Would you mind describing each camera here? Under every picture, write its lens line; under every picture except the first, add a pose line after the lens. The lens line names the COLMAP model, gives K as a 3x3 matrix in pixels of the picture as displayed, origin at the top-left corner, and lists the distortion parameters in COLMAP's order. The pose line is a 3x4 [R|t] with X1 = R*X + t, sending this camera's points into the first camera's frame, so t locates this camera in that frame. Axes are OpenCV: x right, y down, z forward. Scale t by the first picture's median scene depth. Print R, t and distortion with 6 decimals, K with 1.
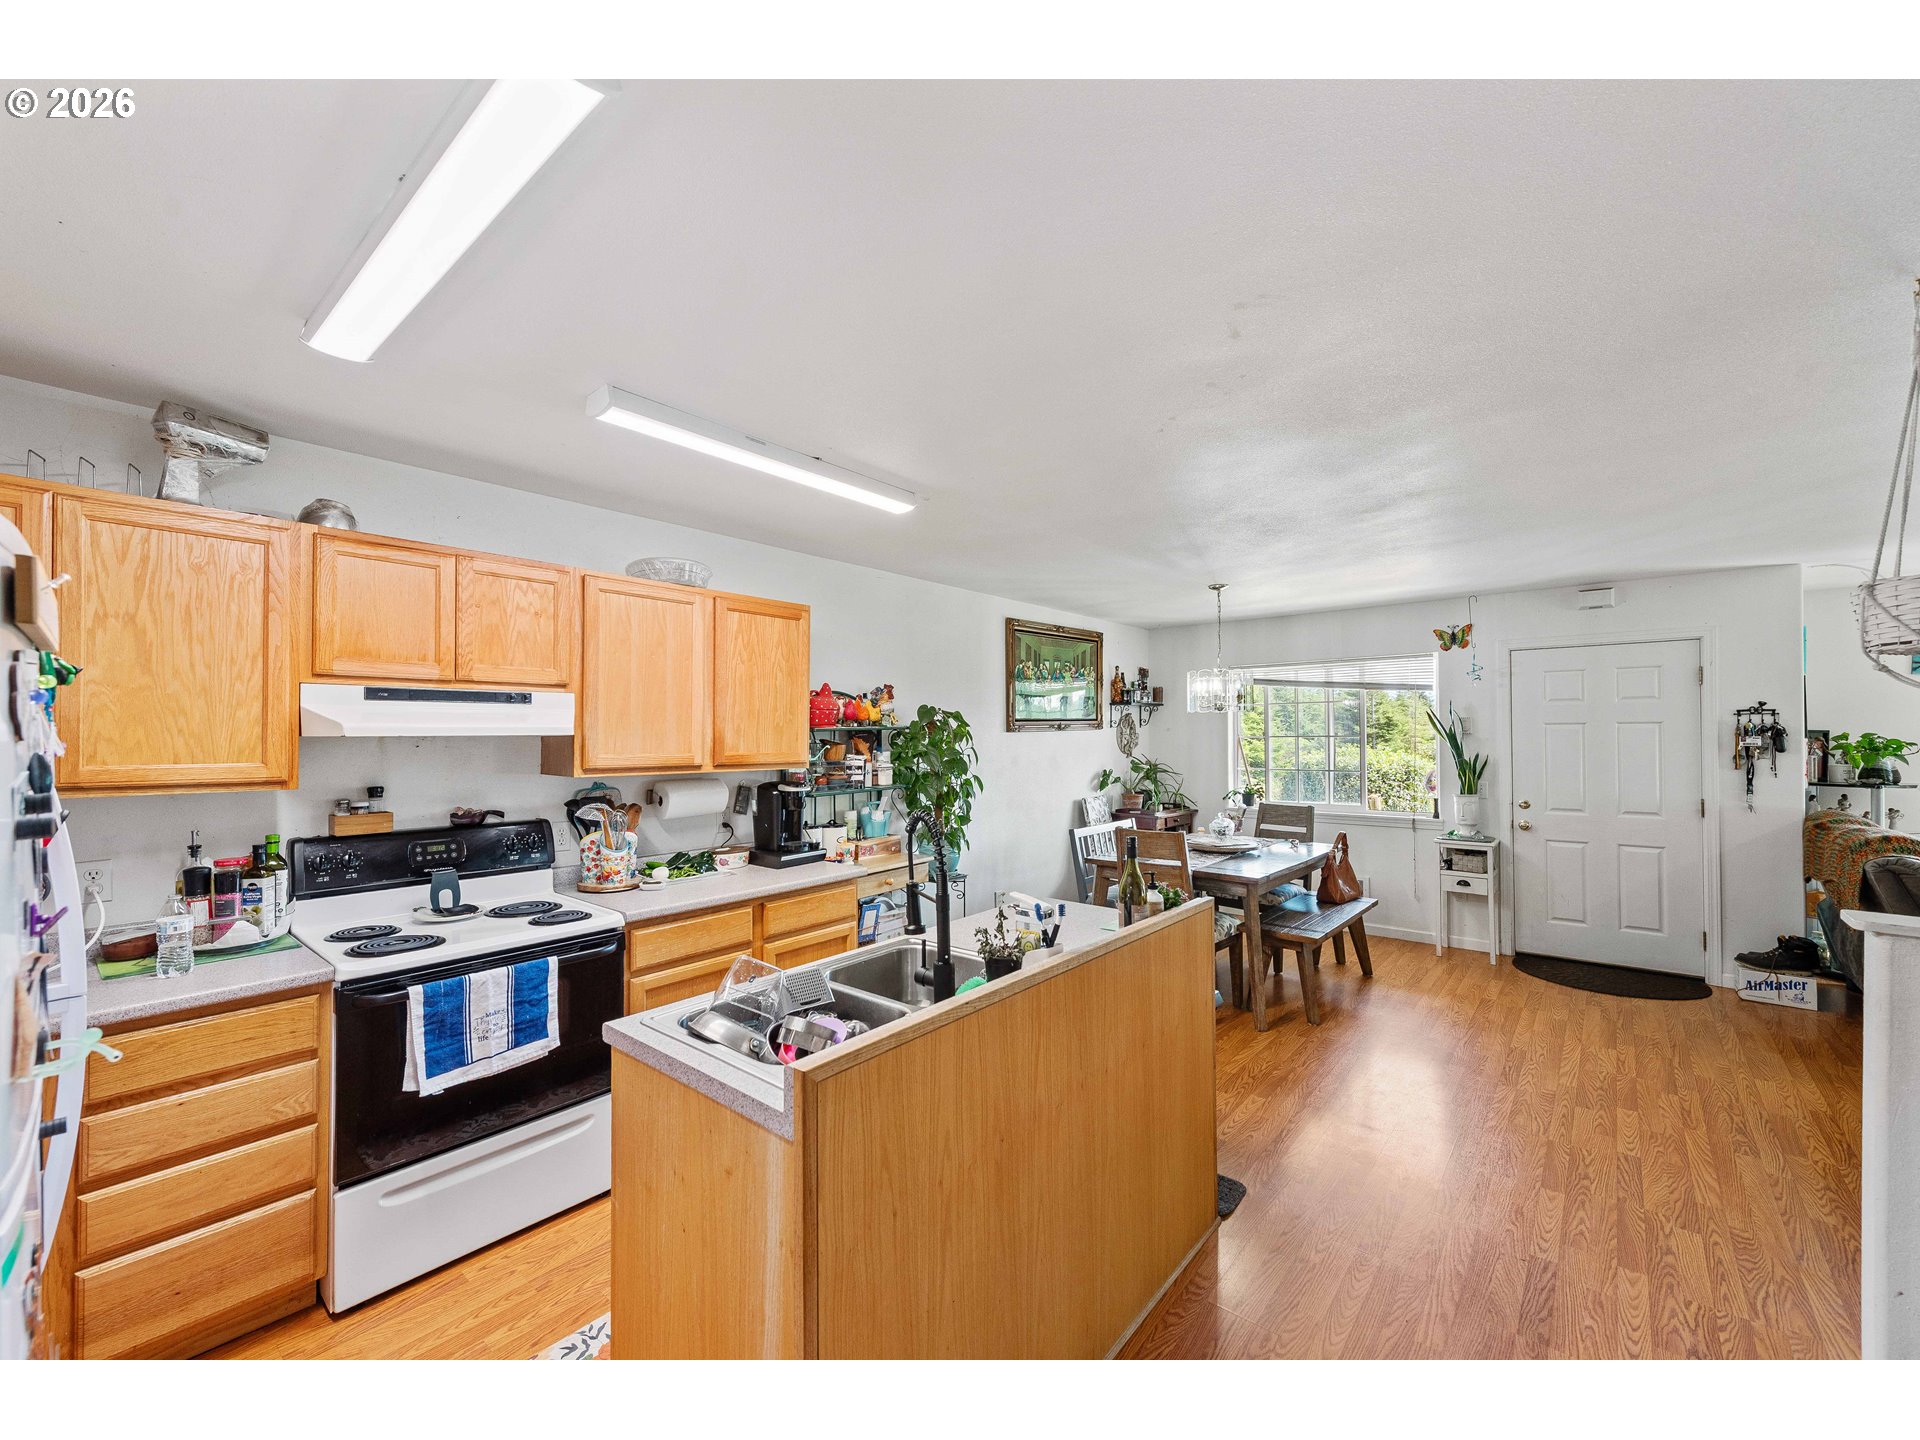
lens RADIAL K [[768.6, 0, 960.0], [0, 768.6, 720.0], [0, 0, 1]] dist [0.001463, 0.000145]
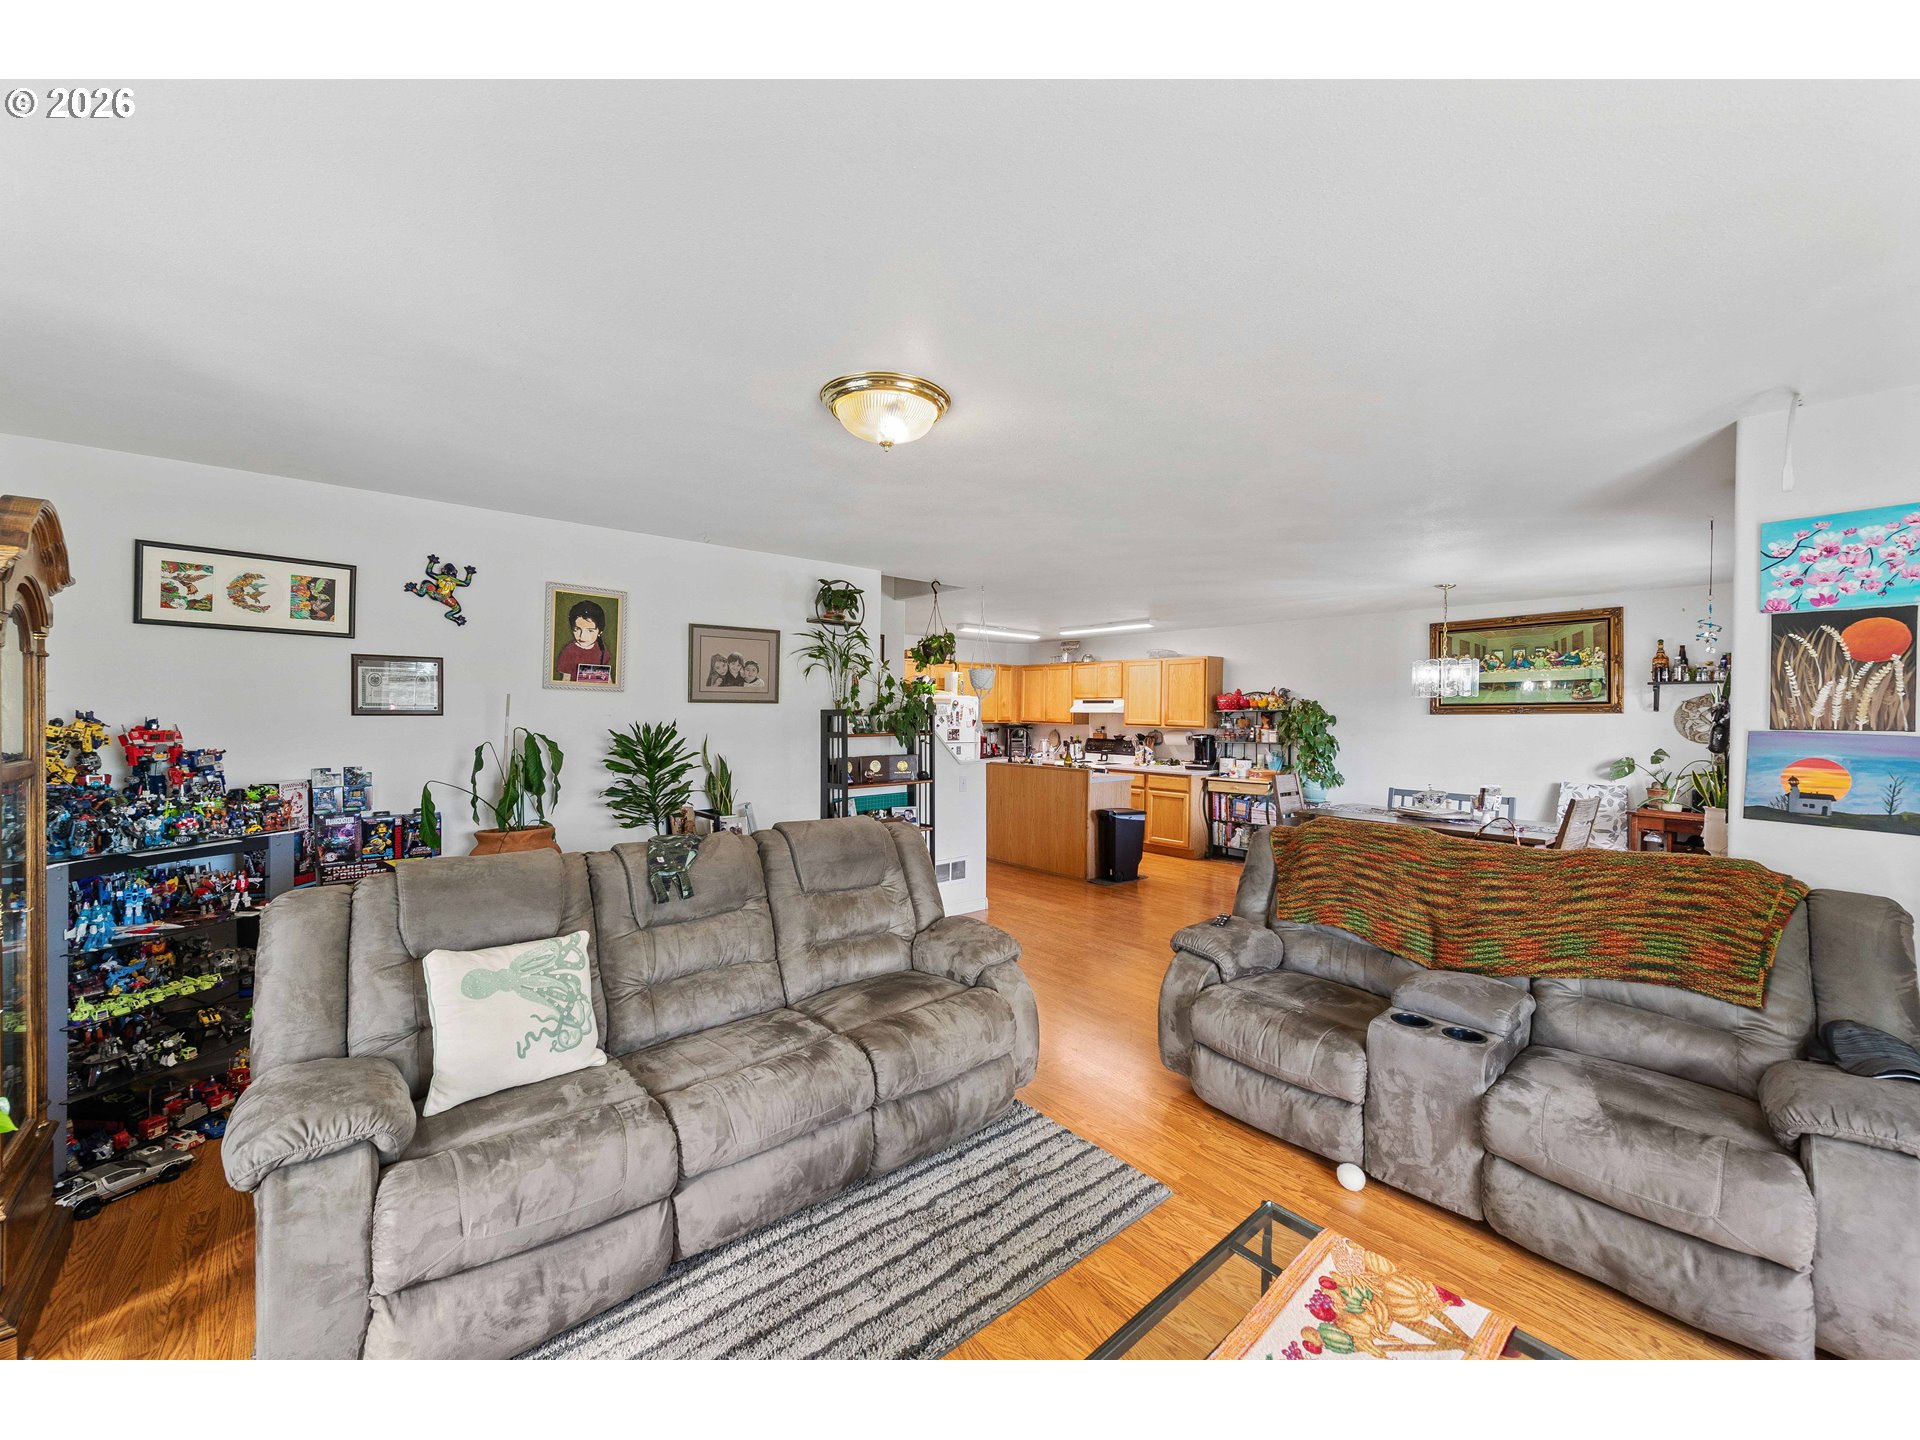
lens RADIAL K [[768.6, 0, 960.0], [0, 768.6, 720.0], [0, 0, 1]] dist [0.001463, 0.000145]
pose [[-0.156396, 0.008752, -0.987656, 1.267775], [0.007742, 0.999941, 0.007635, 0.008364], [0.987664, -0.006453, -0.156454, 0.376938]]
